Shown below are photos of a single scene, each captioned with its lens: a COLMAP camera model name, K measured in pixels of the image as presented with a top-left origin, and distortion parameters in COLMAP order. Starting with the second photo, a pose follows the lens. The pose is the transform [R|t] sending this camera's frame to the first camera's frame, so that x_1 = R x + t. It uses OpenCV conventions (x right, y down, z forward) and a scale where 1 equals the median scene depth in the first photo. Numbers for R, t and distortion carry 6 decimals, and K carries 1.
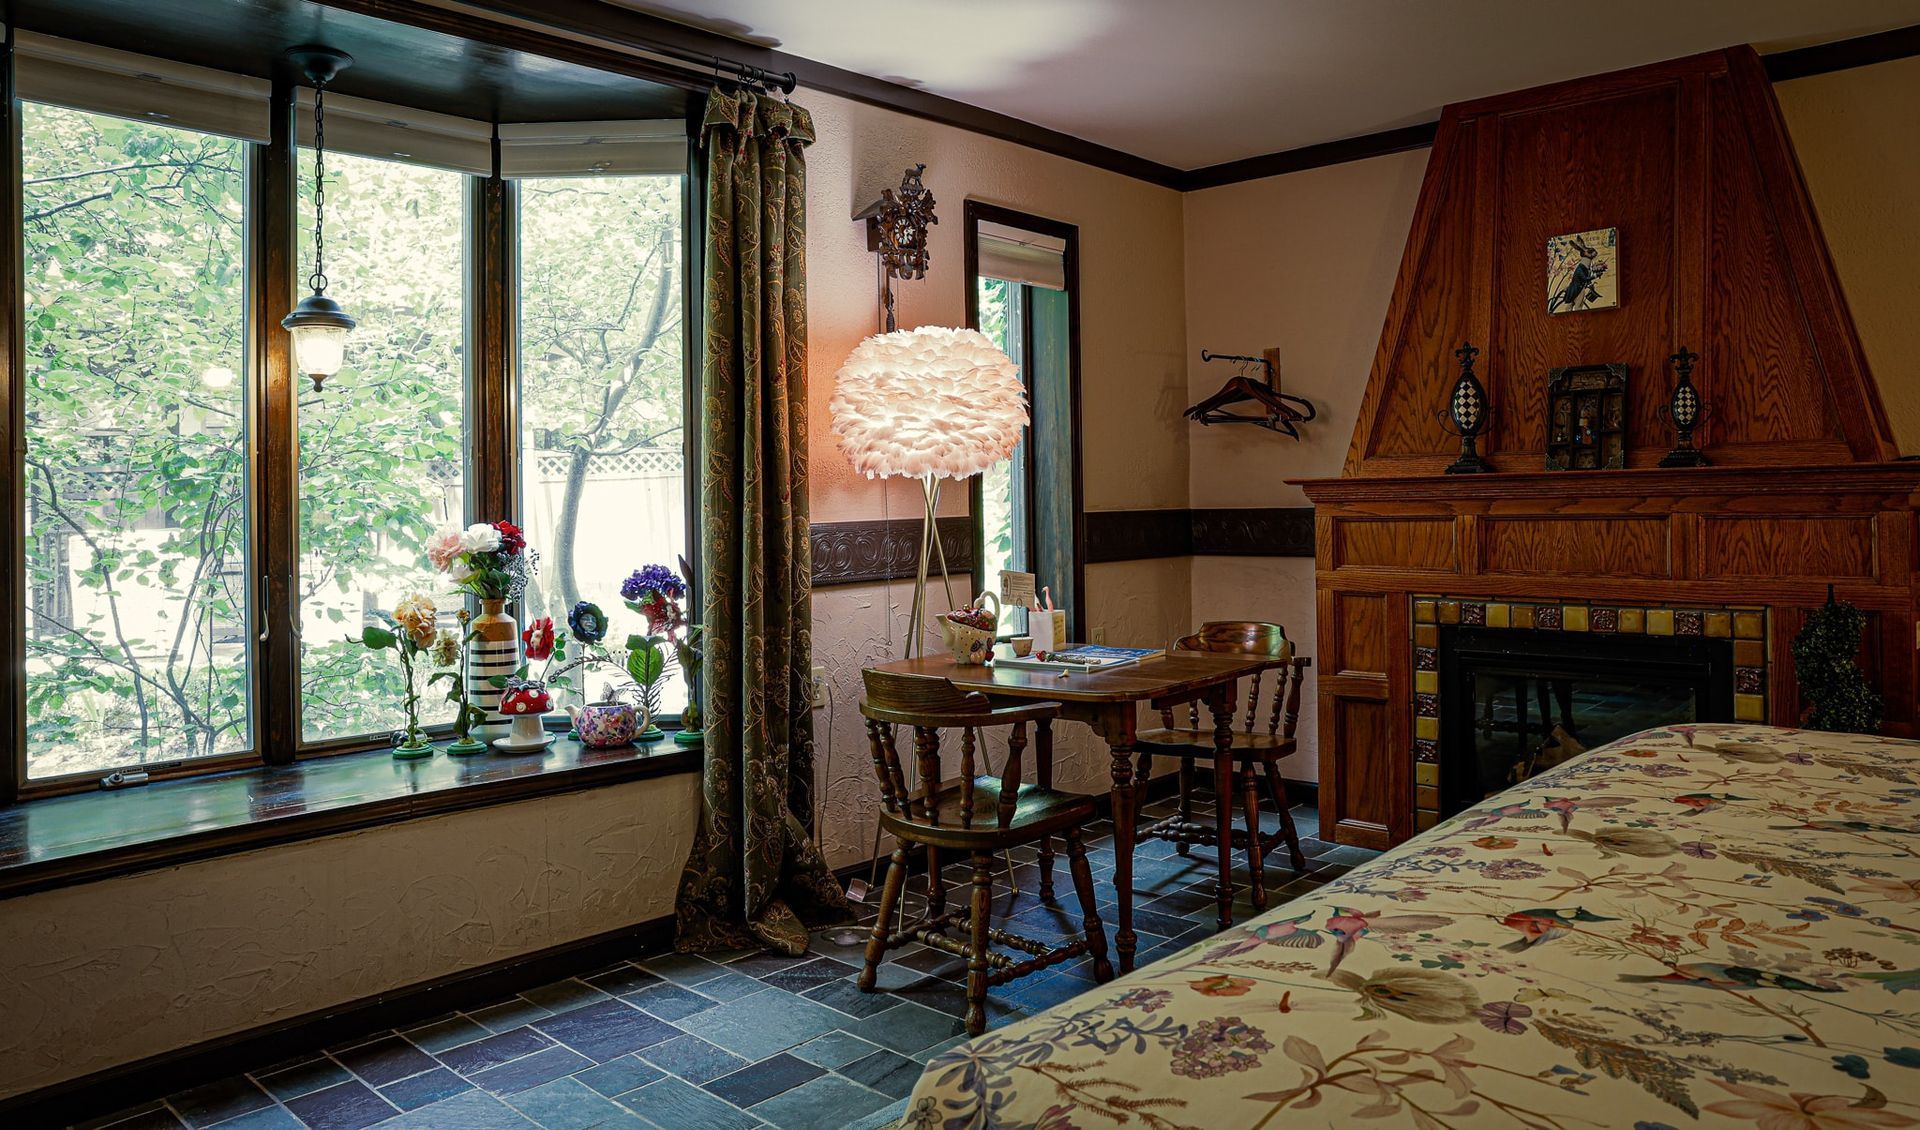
lens RADIAL K [[1329.0, 0, 963.3], [0, 1329.0, 484.7], [0, 0, 1]] dist [-0.051977, 0.003347]
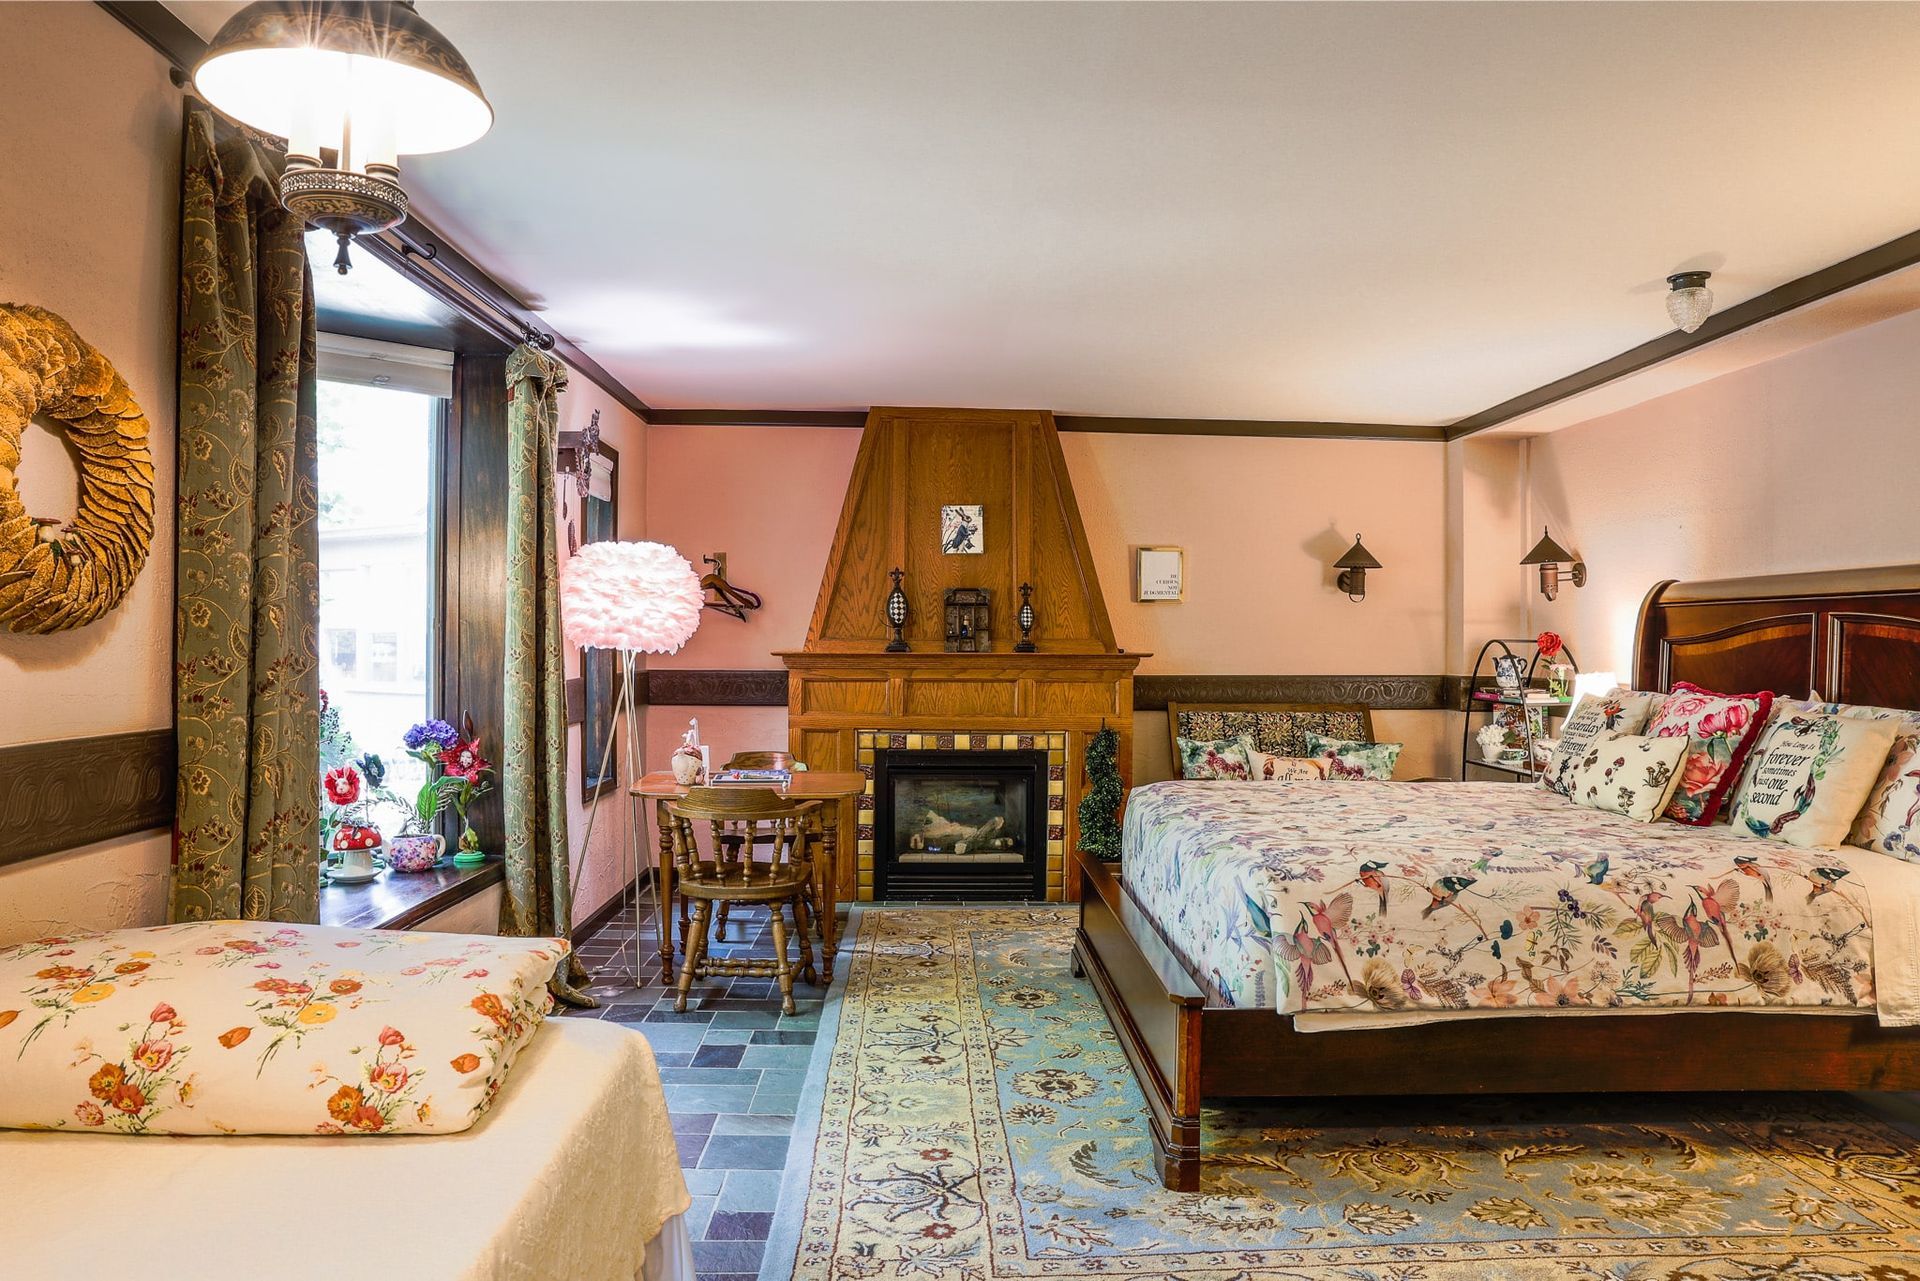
lens RADIAL K [[1317.7, 0, 962.4], [0, 1317.7, 641.5], [0, 0, 1]] dist [-0.114734, 0.096619]
pose [[0.716312, 0.020359, 0.697483, -0.663585], [-0.026949, 0.999636, -0.001503, -0.020944], [-0.697260, -0.017720, 0.716599, -0.174154]]
